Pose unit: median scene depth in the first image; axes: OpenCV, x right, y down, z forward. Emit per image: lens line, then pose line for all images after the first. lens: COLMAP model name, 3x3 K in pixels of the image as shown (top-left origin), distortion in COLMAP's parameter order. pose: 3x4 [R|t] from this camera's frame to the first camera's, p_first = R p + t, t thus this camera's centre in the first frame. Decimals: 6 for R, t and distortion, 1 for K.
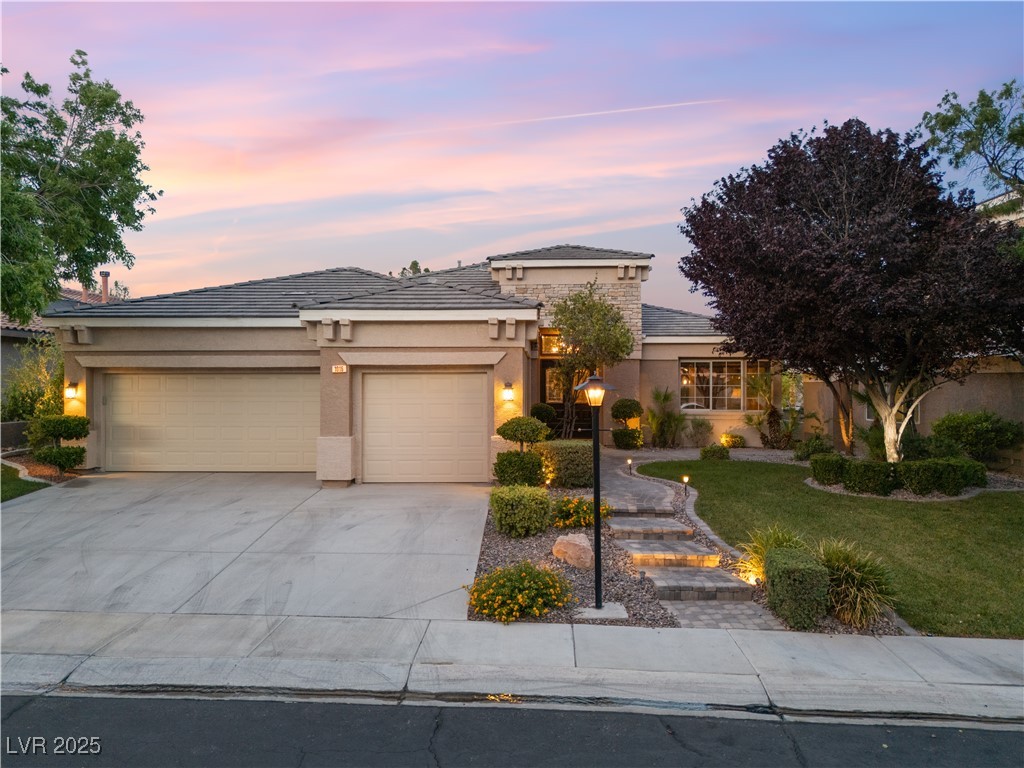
lens RADIAL K [[757.6, 0, 512.0], [0, 757.6, 384.0], [0, 0, 1]] dist [0.058425, -0.039748]
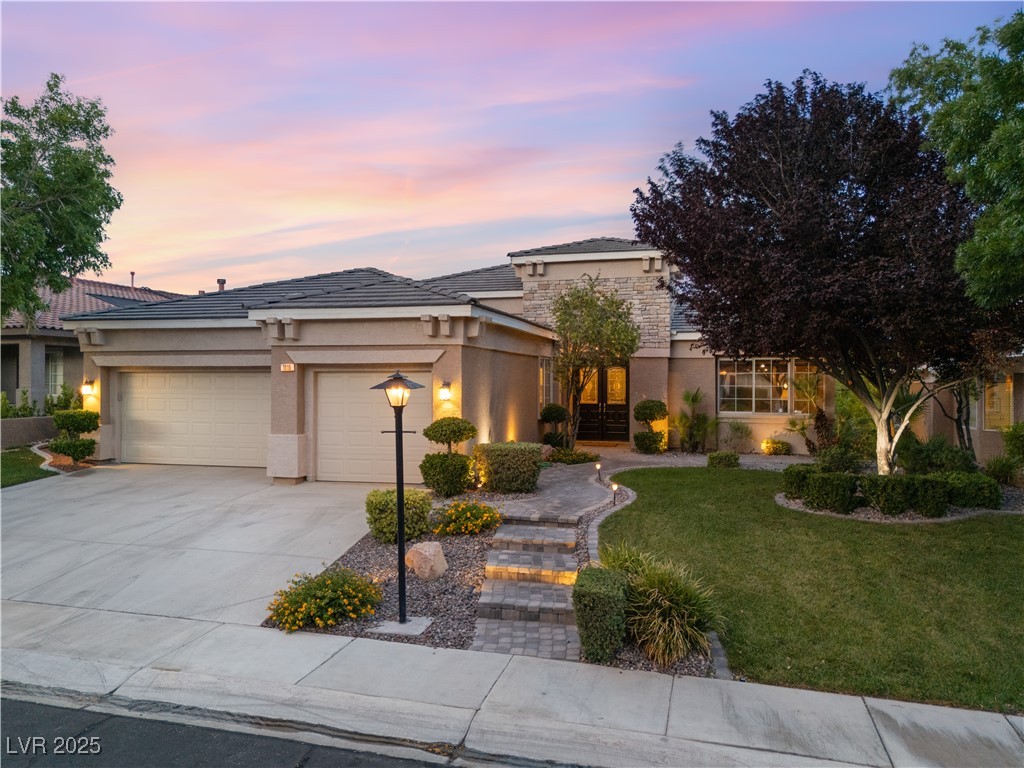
lens RADIAL K [[757.6, 0, 512.0], [0, 757.6, 384.0], [0, 0, 1]] dist [0.058425, -0.039748]
pose [[0.976433, 0.003664, -0.215790, 0.286428], [-0.003587, 0.999993, 0.000749, 0.000250], [0.215791, 0.000042, 0.976439, 0.073483]]
